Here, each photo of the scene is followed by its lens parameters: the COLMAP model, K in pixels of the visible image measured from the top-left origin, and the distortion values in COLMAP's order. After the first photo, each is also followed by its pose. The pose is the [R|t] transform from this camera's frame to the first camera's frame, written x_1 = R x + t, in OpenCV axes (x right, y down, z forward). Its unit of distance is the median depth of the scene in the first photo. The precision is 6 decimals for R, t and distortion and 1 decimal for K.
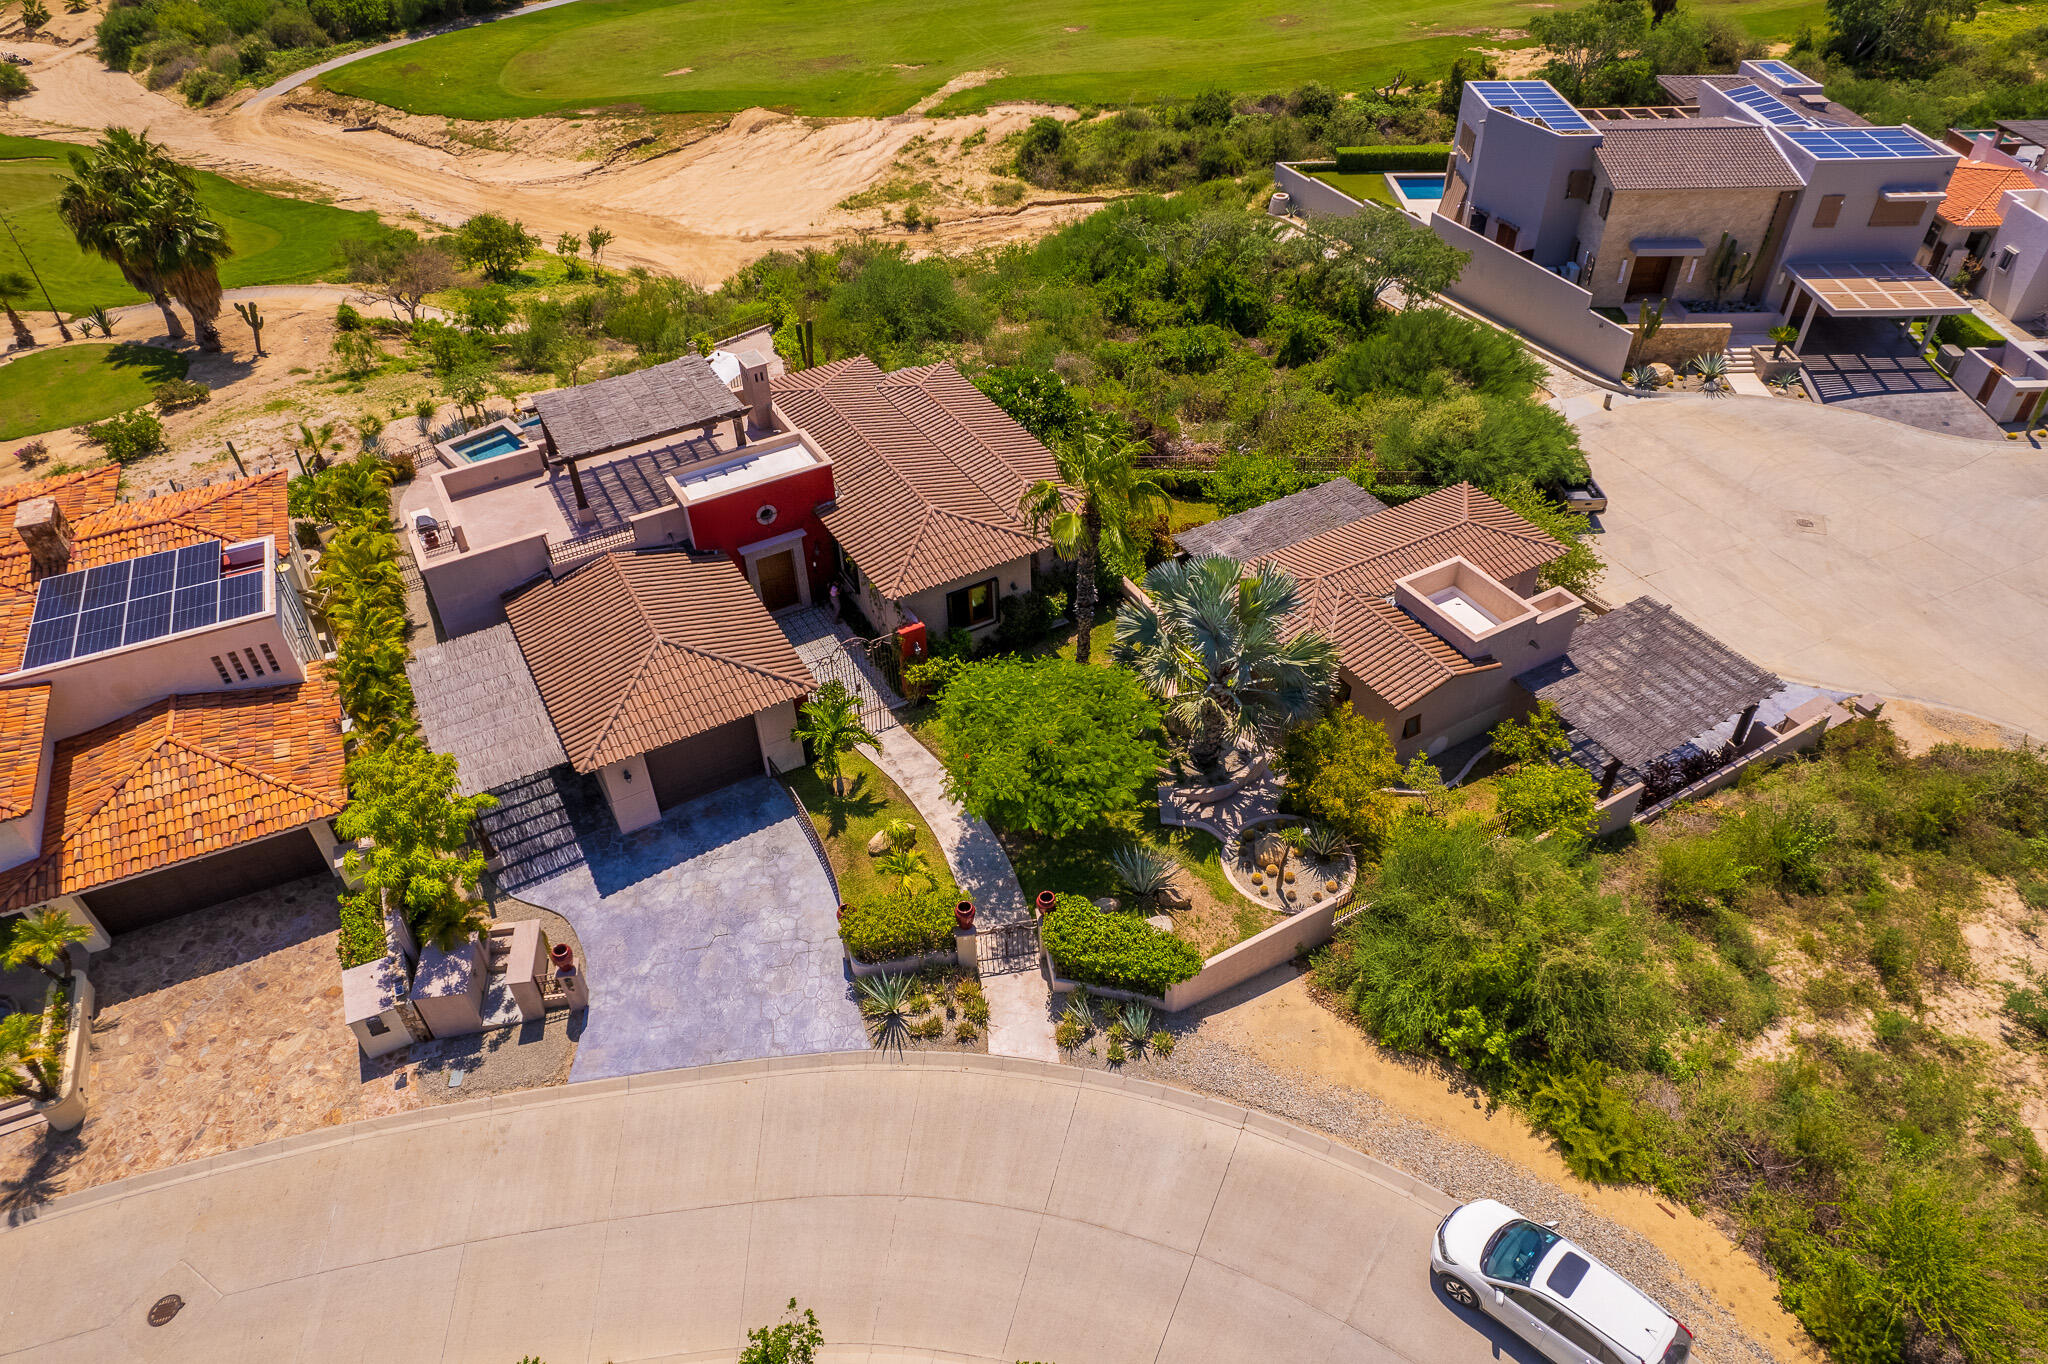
lens RADIAL K [[1317.4, 0, 1030.3], [0, 1317.4, 697.8], [0, 0, 1]] dist [-0.071102, 0.061573]
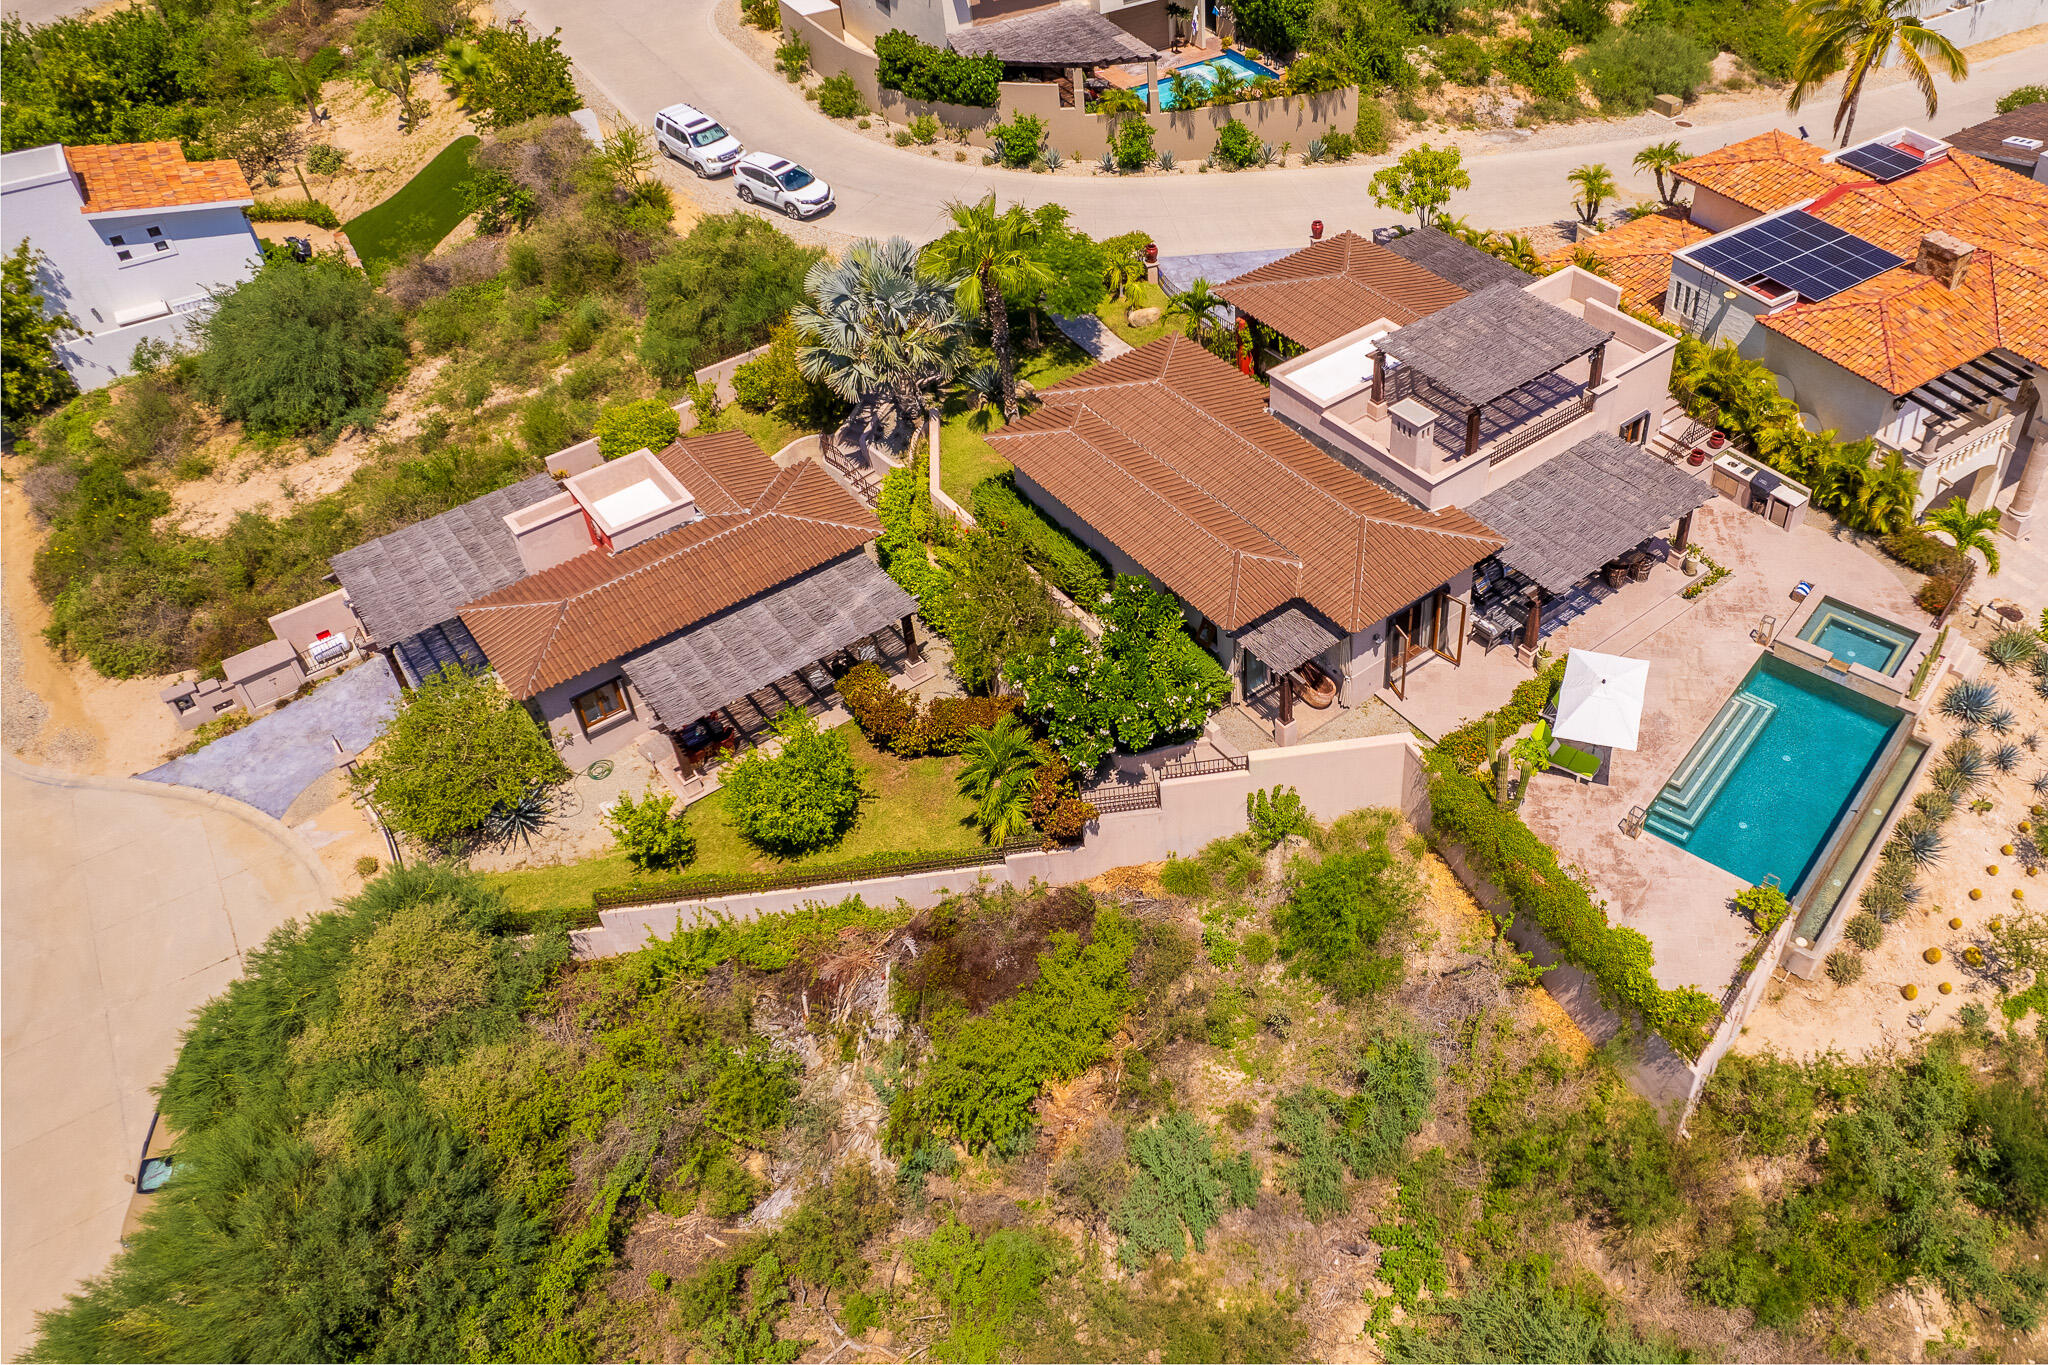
lens RADIAL K [[1583.3, 0, 1250.8], [0, 1583.3, 552.2], [0, 0, 1]] dist [-0.074447, 0.067844]
pose [[-0.983057, 0.134535, -0.124499, 0.024902], [-0.097465, 0.191590, 0.976624, -1.379171], [0.155243, 0.972211, -0.175231, 1.430792]]
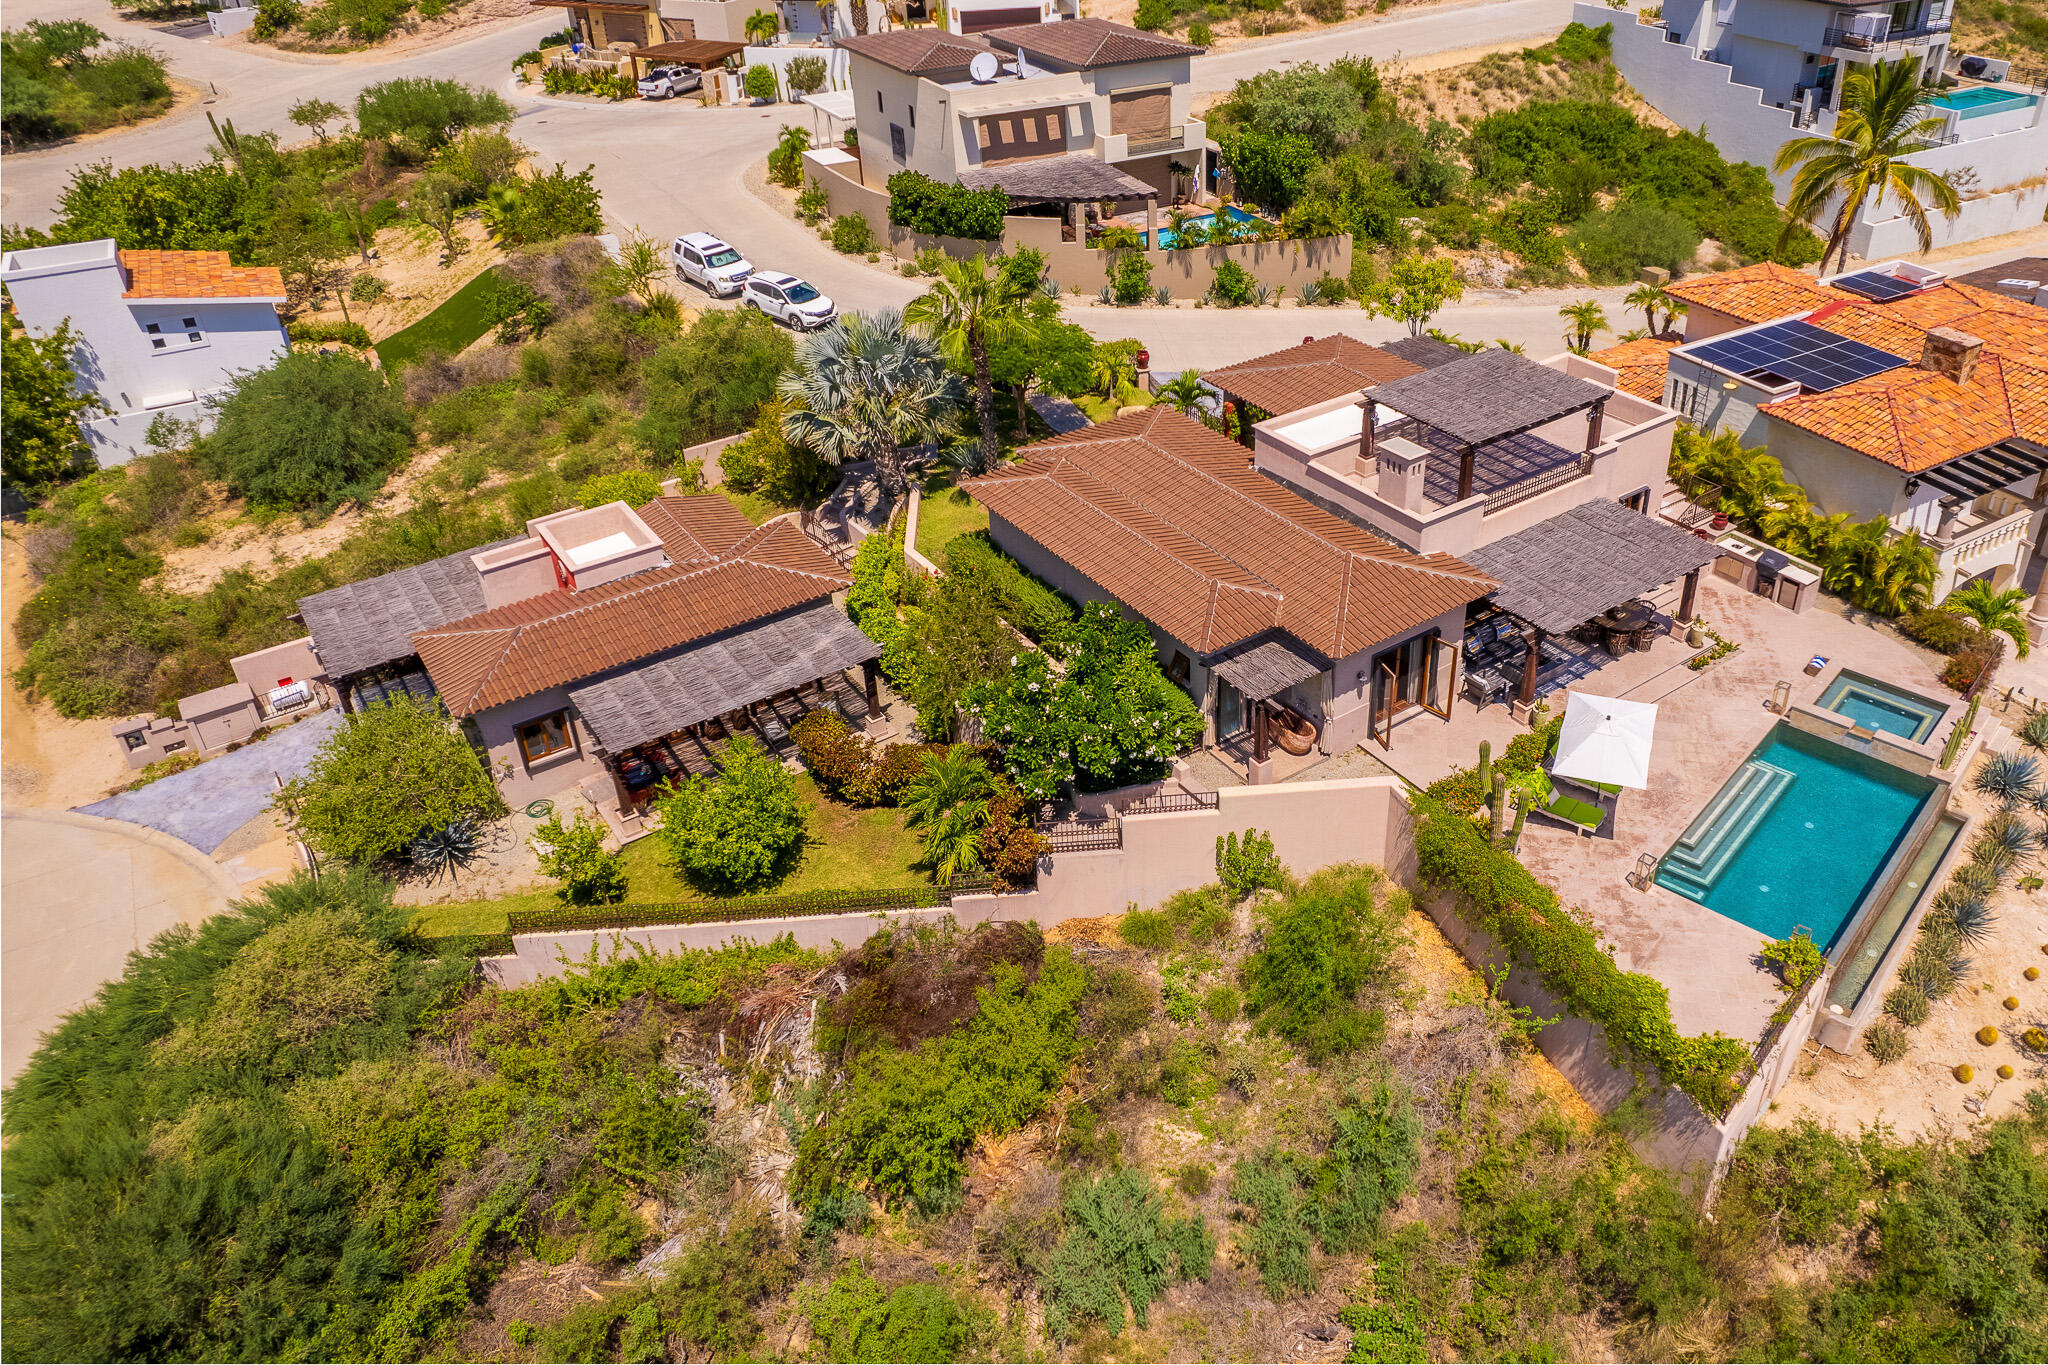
lens RADIAL K [[1494.5, 0, 1179.7], [0, 1494.5, 596.3], [0, 0, 1]] dist [-0.077020, 0.071217]
pose [[-0.991441, 0.086343, -0.097922, 0.016658], [-0.064803, 0.325656, 0.943265, -1.222440], [0.113333, 0.941538, -0.317273, 1.555130]]
